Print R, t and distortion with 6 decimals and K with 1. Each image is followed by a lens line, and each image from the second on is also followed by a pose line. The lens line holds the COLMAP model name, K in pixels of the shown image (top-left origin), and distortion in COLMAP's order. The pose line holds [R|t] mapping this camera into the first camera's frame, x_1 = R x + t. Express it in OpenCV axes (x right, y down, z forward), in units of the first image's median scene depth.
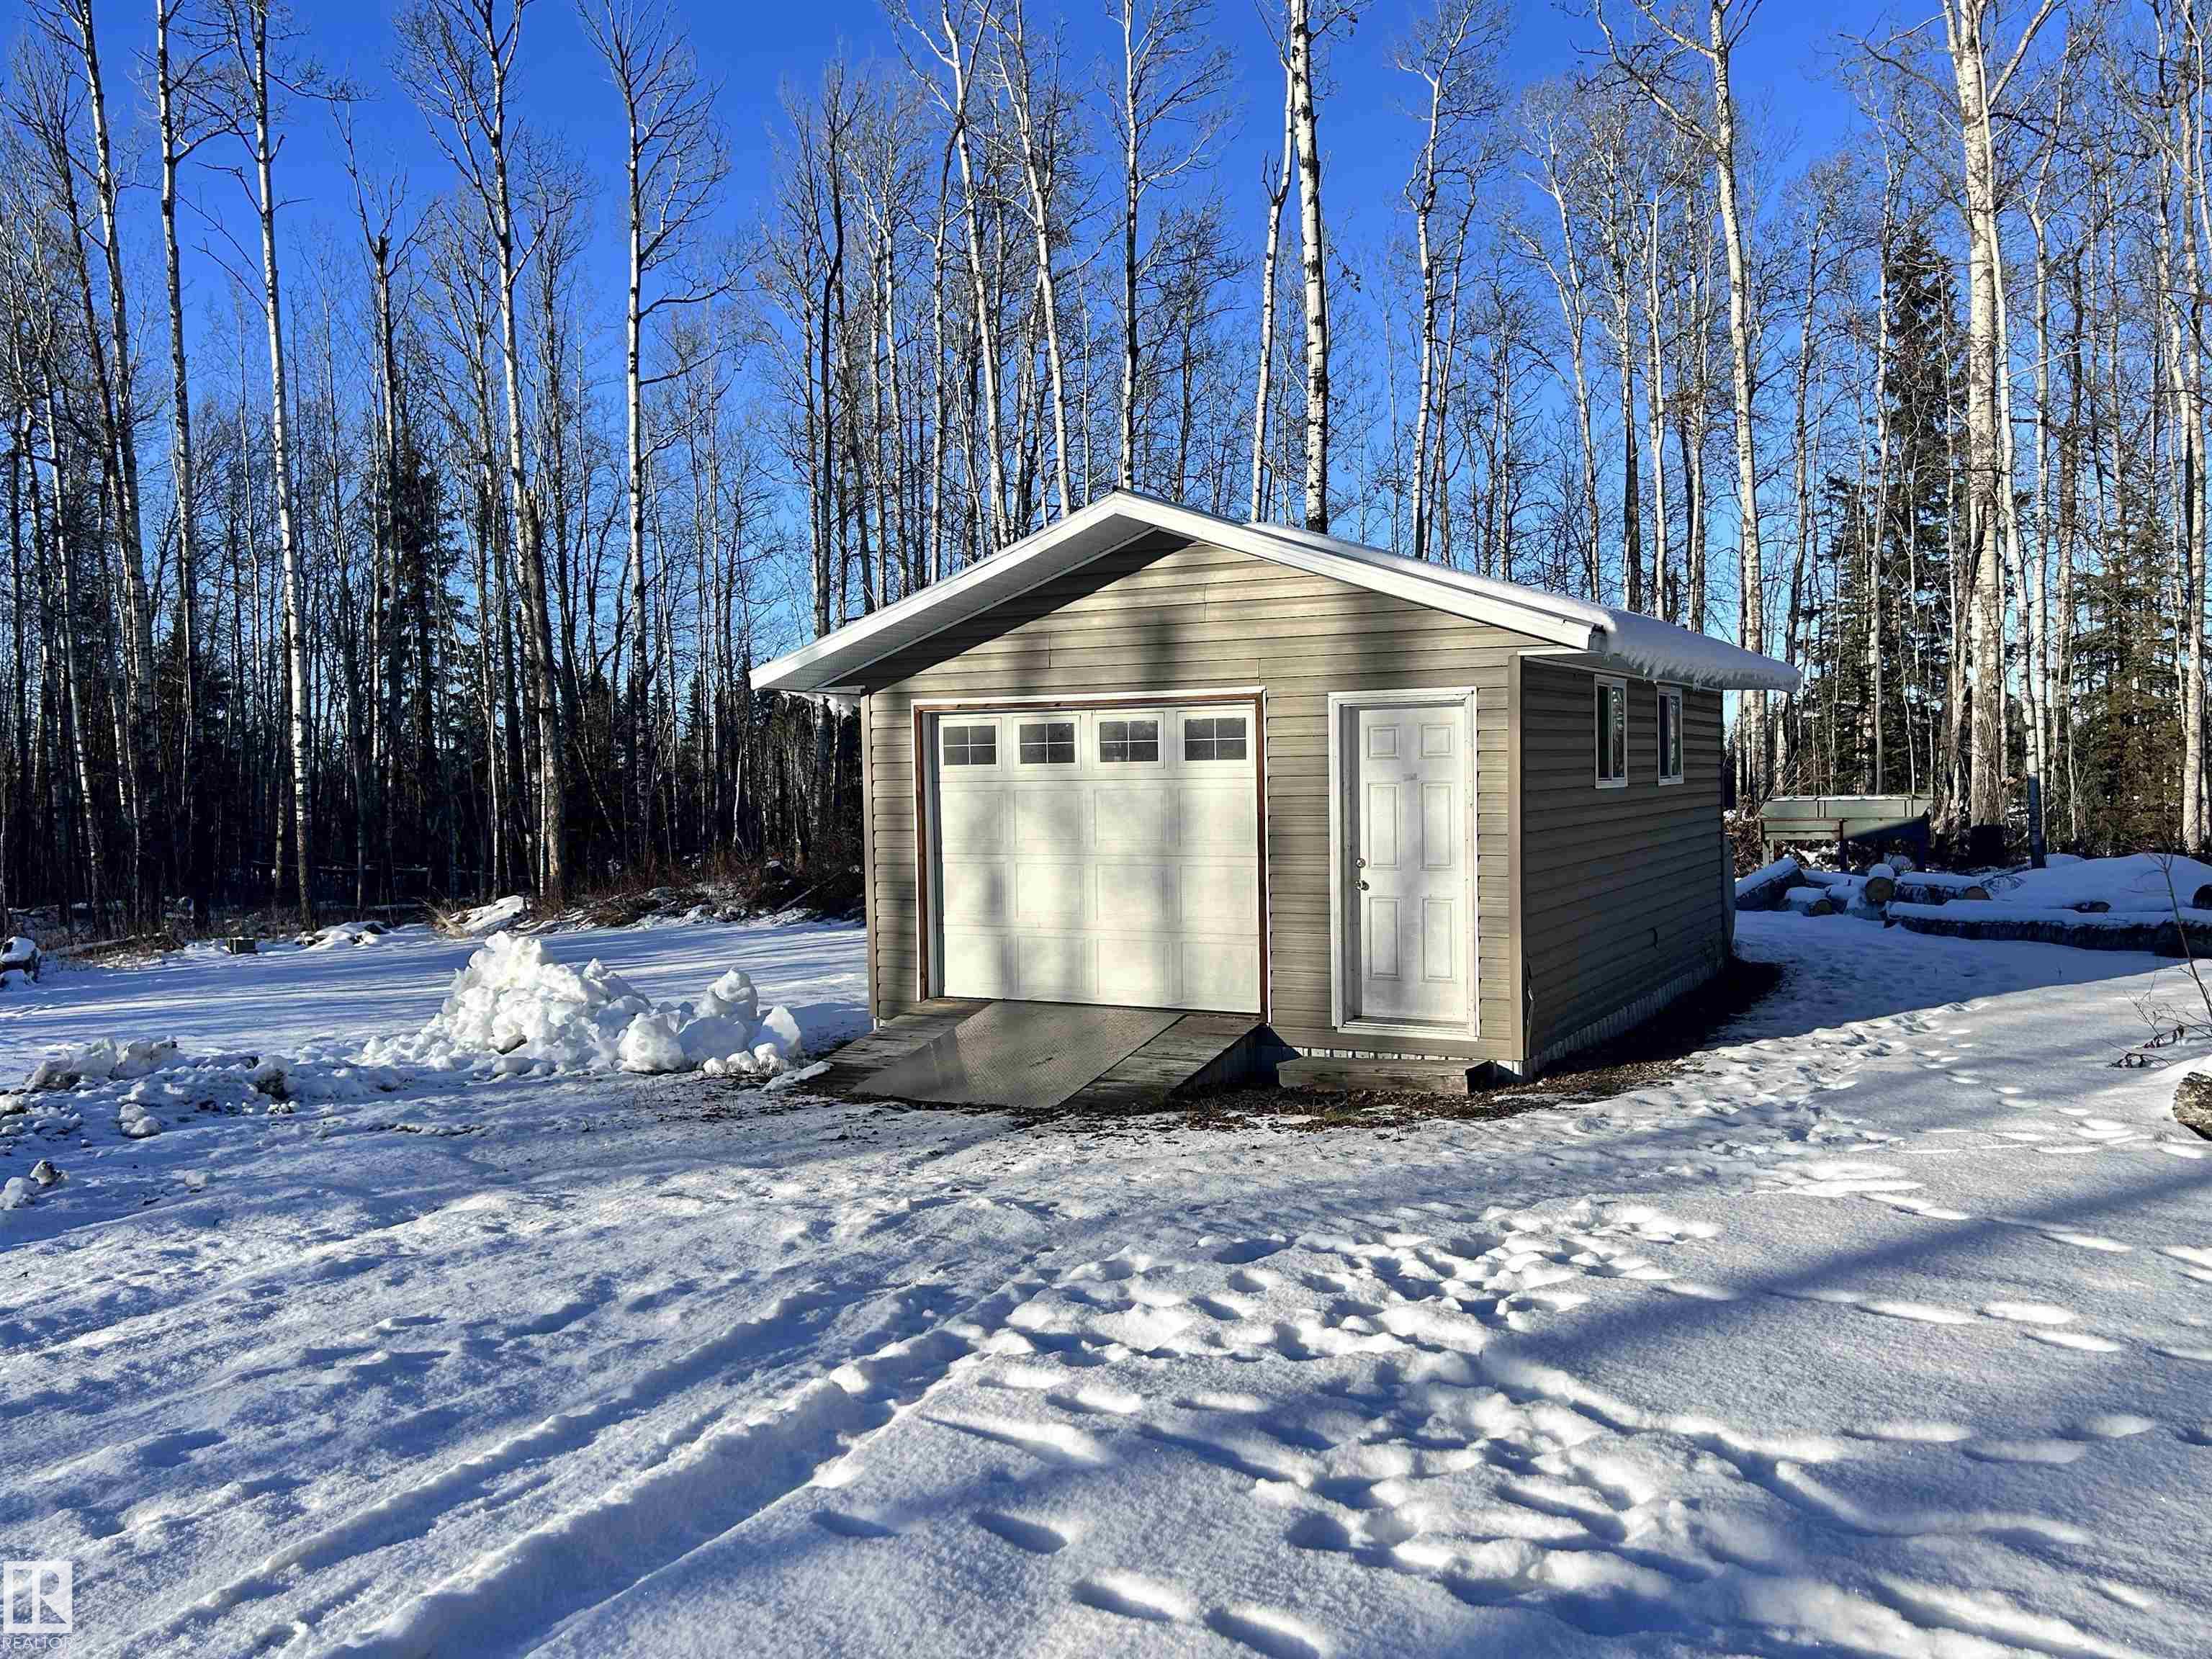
lens RADIAL K [[1770.0, 0, 1108.6], [0, 1770.0, 840.3], [0, 0, 1]] dist [0.064837, -0.069590]
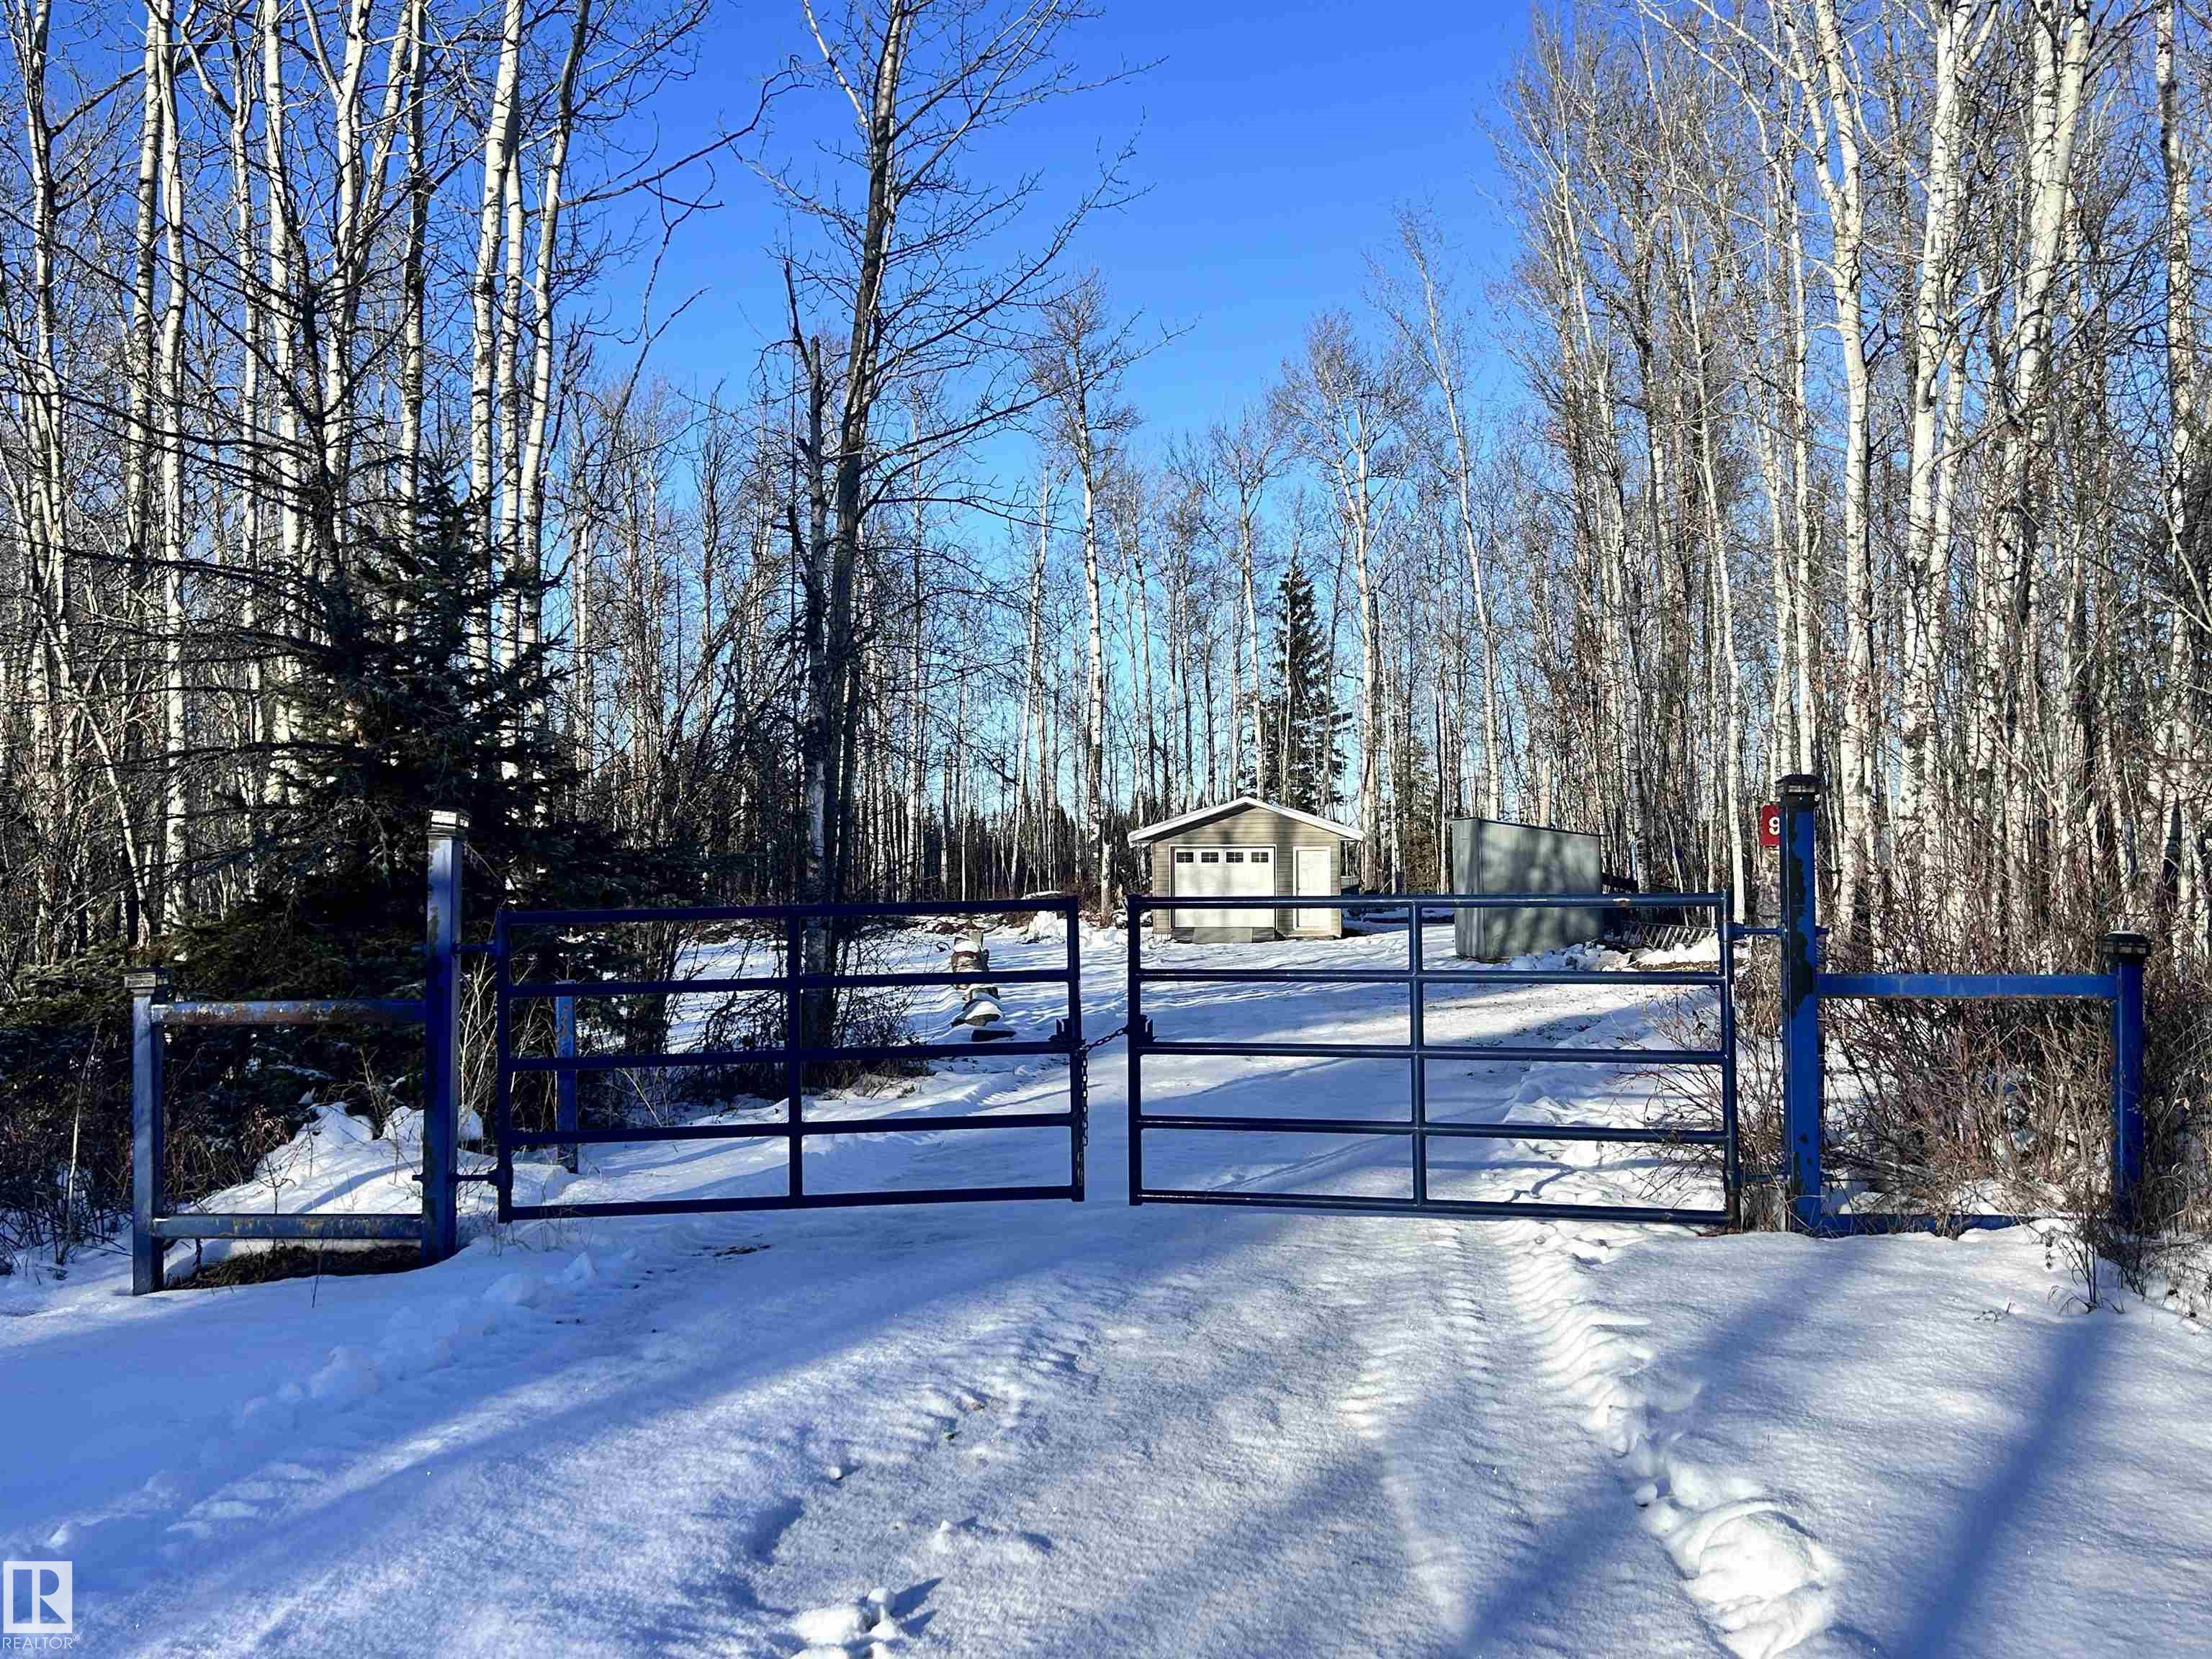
lens RADIAL K [[2017.6, 0, 1105.3], [0, 2017.6, 835.1], [0, 0, 1]] dist [0.084959, 0.000000]
pose [[0.916853, 0.016102, 0.398900, -1.767794], [0.003670, 0.998804, -0.048752, 0.095878], [-0.399208, 0.046163, 0.915698, -2.568389]]
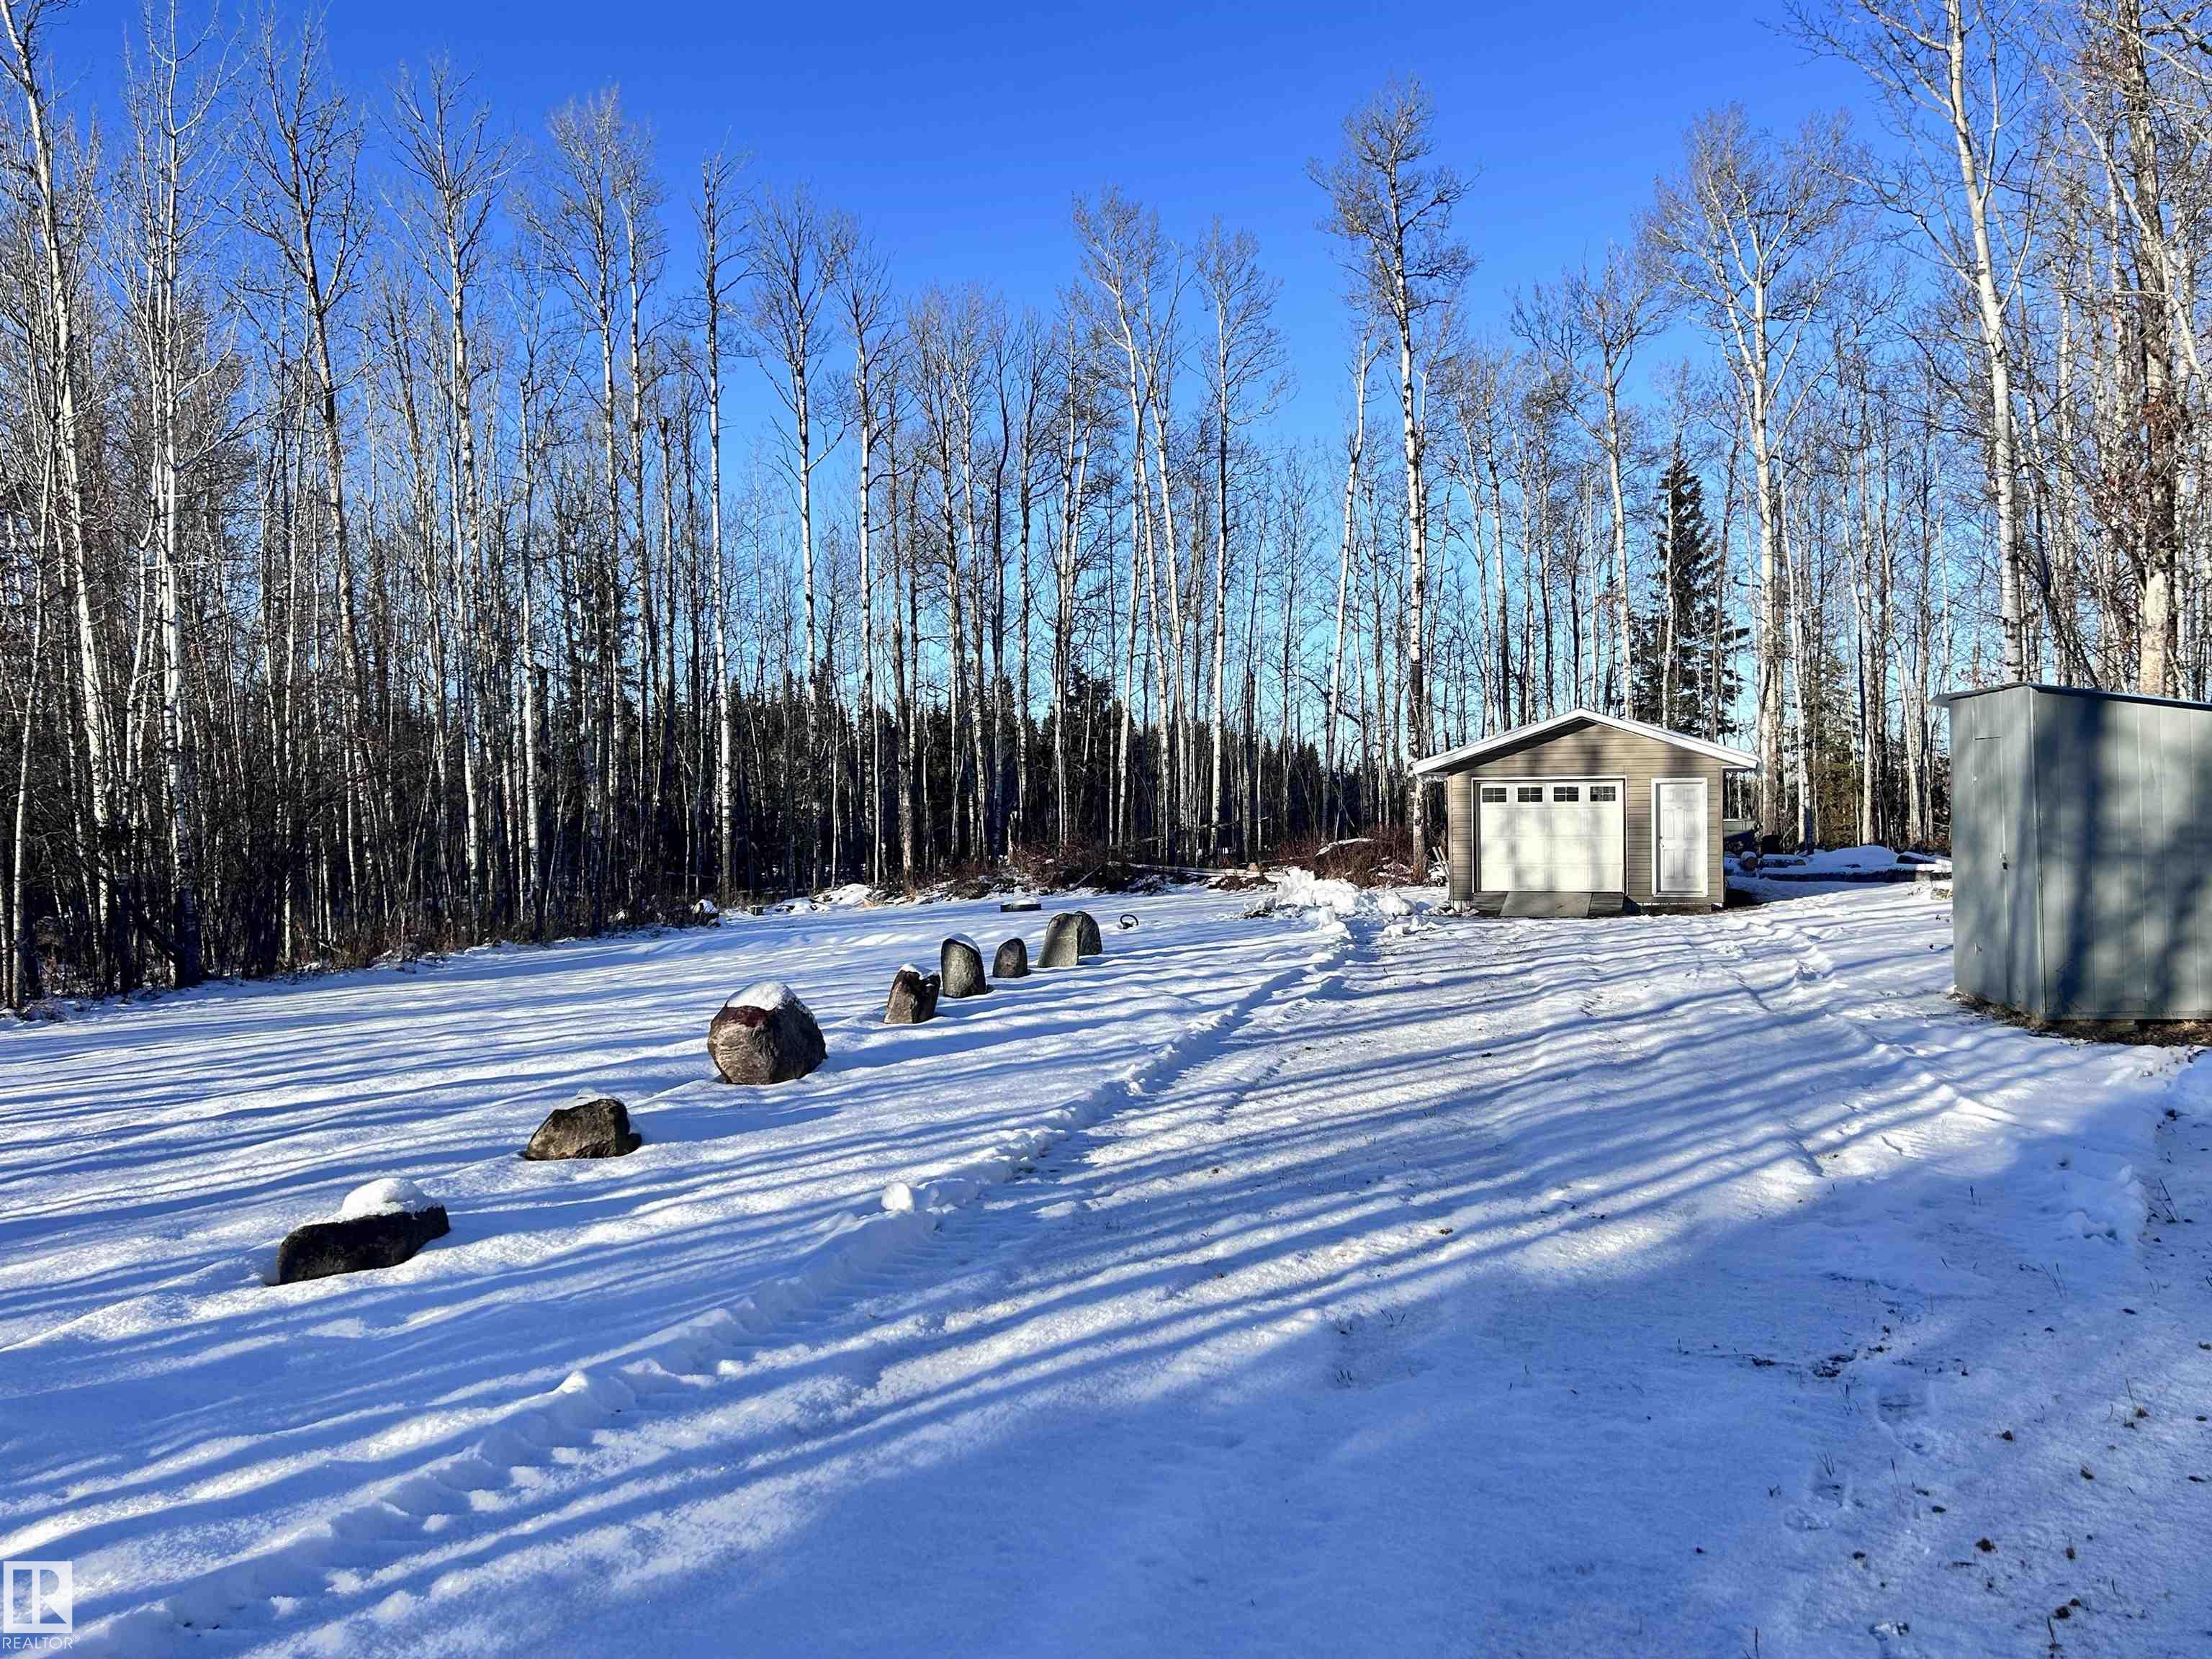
lens RADIAL K [[1770.0, 0, 1116.1], [0, 1770.0, 833.7], [0, 0, 1]] dist [0.064837, -0.069590]
pose [[0.982398, 0.002180, 0.186786, -1.056172], [0.001791, 0.999776, -0.021091, 0.055408], [-0.186790, 0.021054, 0.982174, -1.397874]]
